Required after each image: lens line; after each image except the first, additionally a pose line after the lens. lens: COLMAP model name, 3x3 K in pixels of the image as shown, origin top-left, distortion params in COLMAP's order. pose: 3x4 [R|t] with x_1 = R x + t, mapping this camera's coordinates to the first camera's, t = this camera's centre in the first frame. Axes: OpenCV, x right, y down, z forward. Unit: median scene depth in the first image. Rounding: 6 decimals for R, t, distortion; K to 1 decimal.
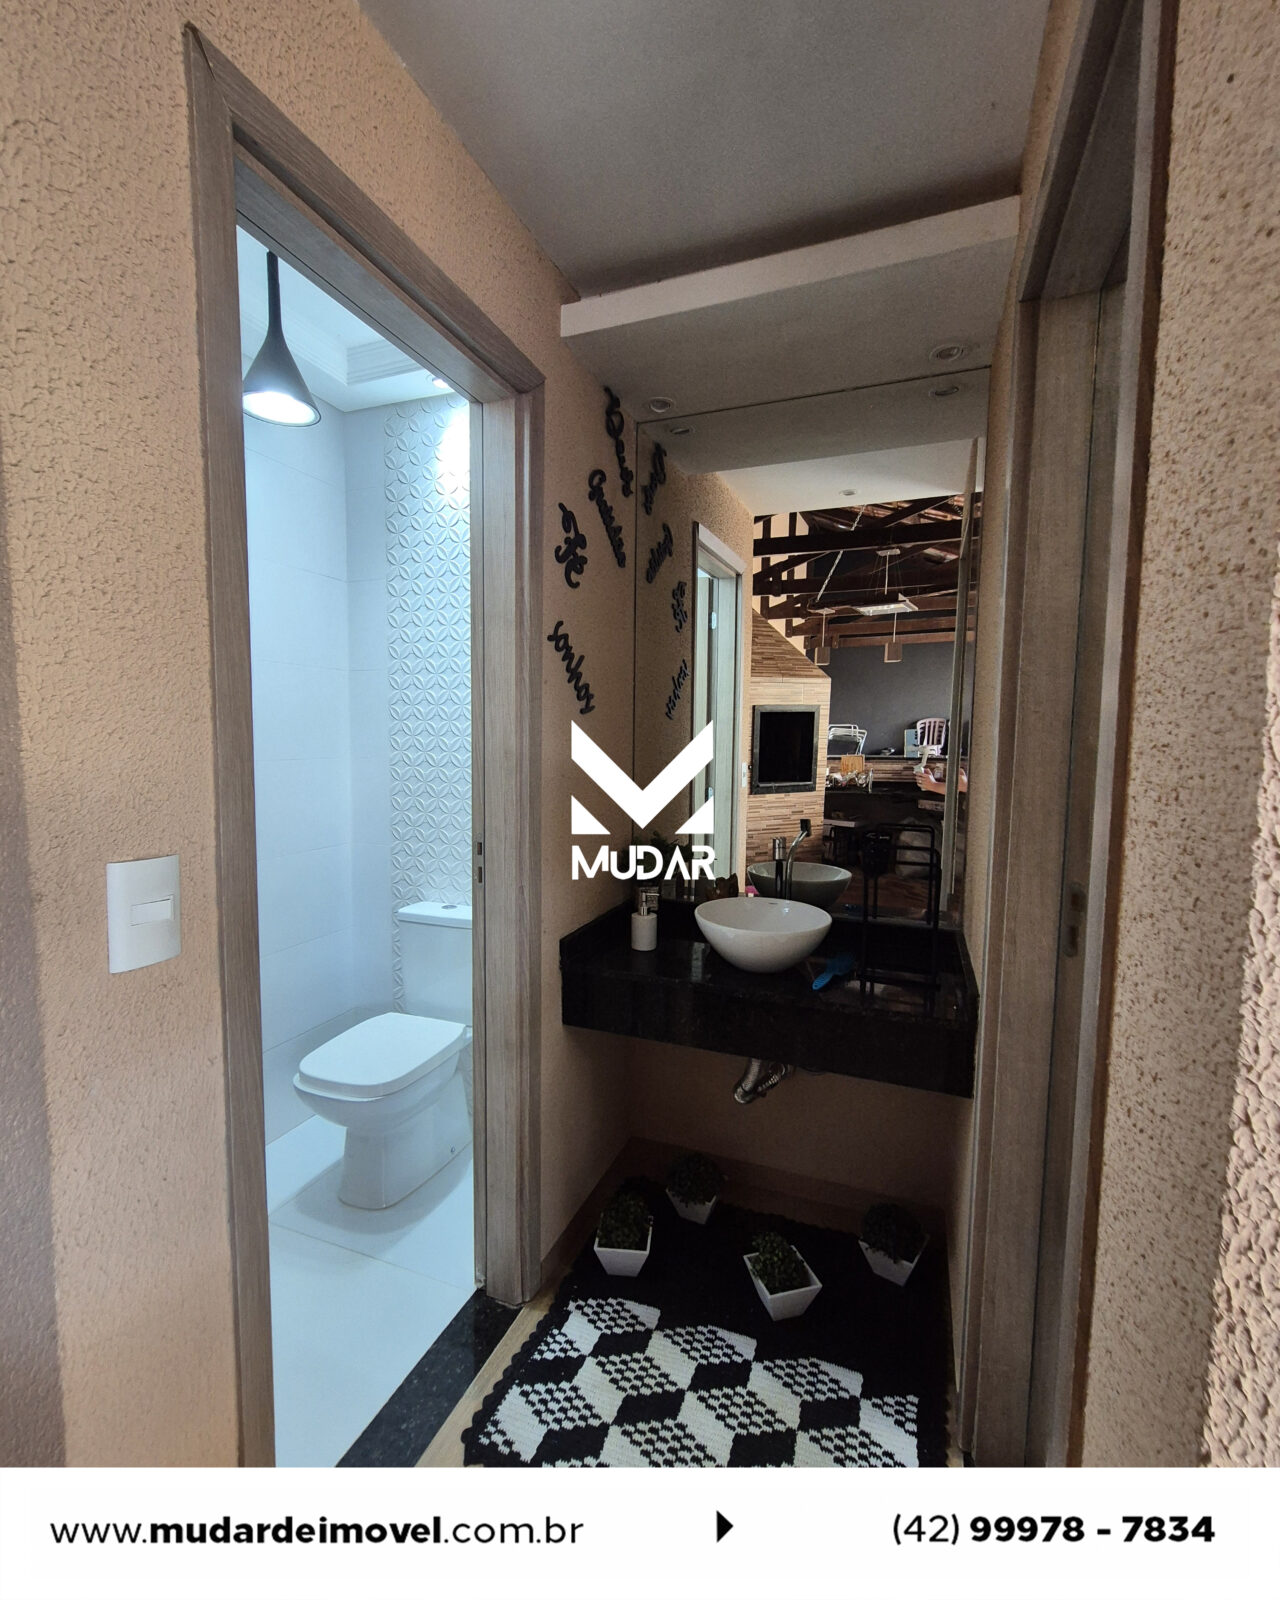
lens RADIAL K [[702.5, 0, 642.2], [0, 702.5, 800.1], [0, 0, 1]] dist [0.000016, 0.000168]
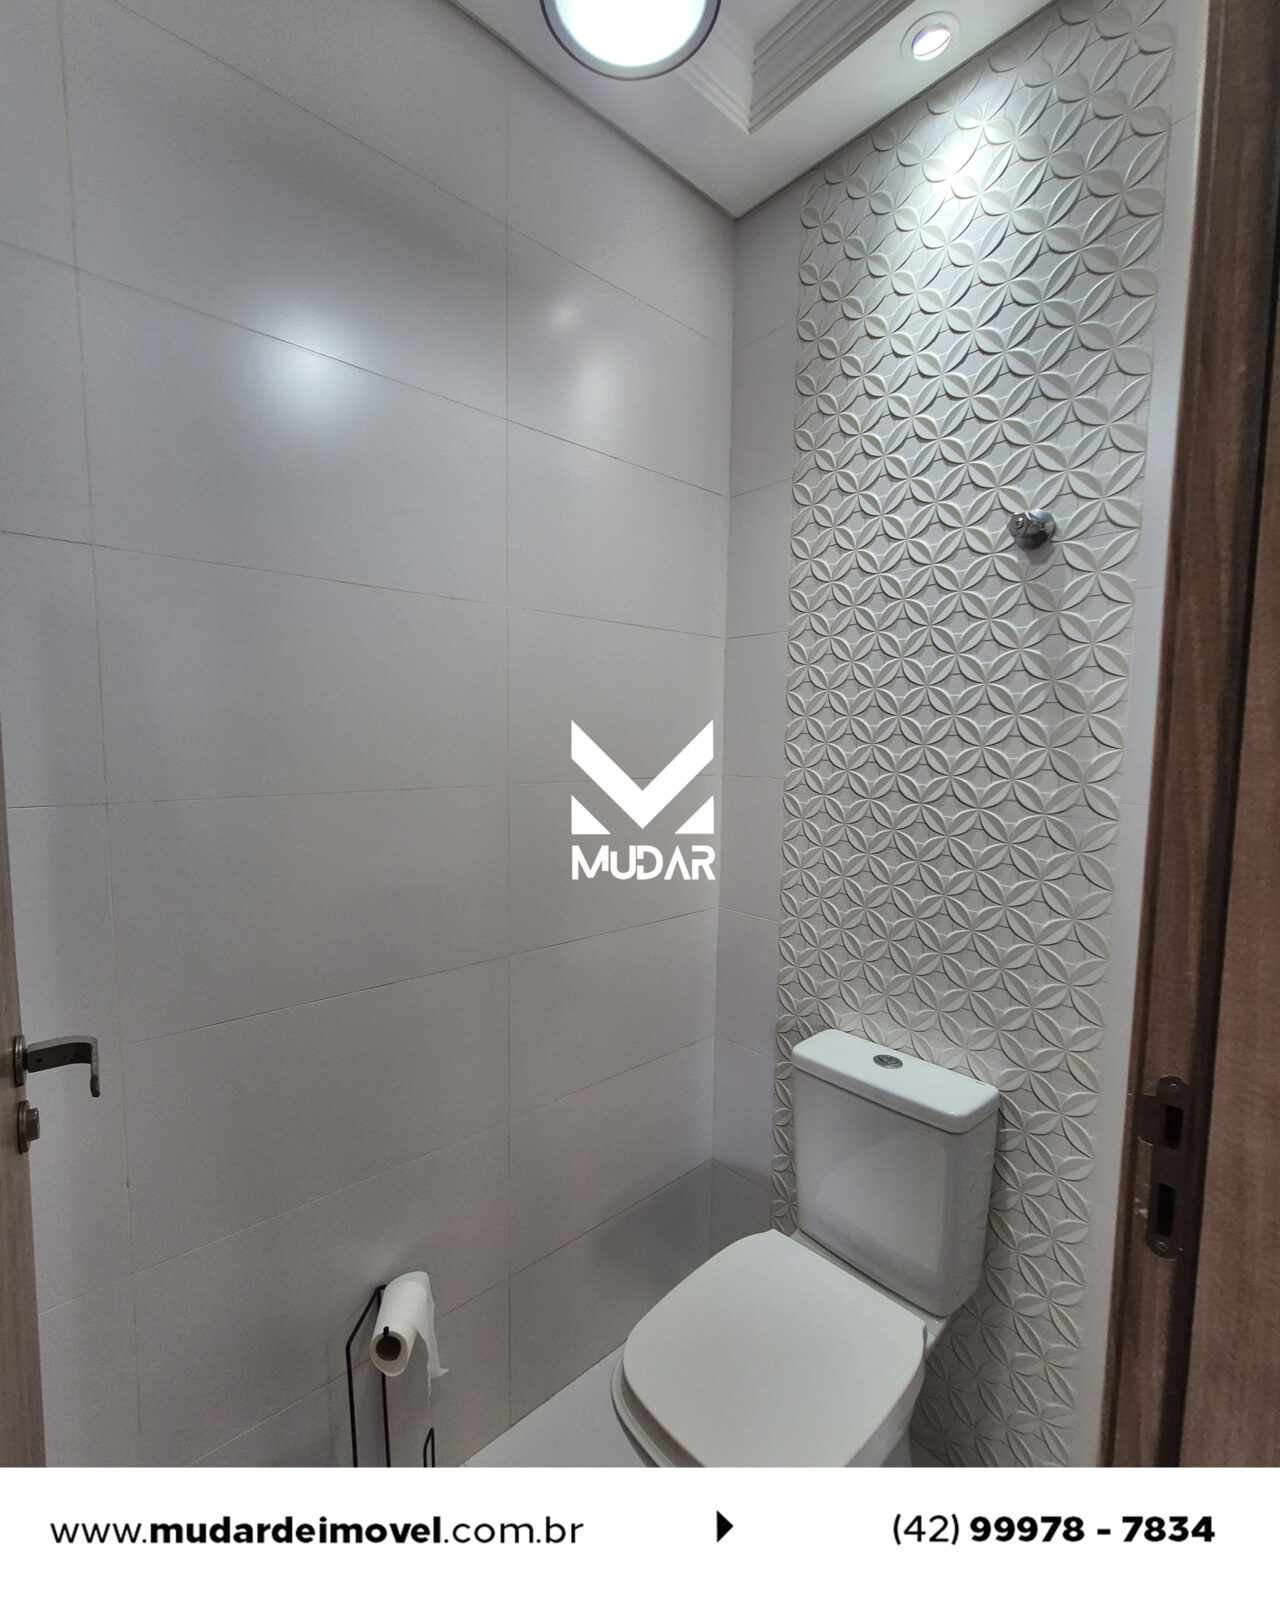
lens RADIAL K [[702.5, 0, 638.4], [0, 702.5, 804.6], [0, 0, 1]] dist [0.000016, 0.000168]
pose [[0.890342, 0.040641, -0.453474, -0.202327], [-0.039572, 0.999146, 0.011849, -0.041588], [0.453569, 0.007395, 0.891191, 0.419805]]
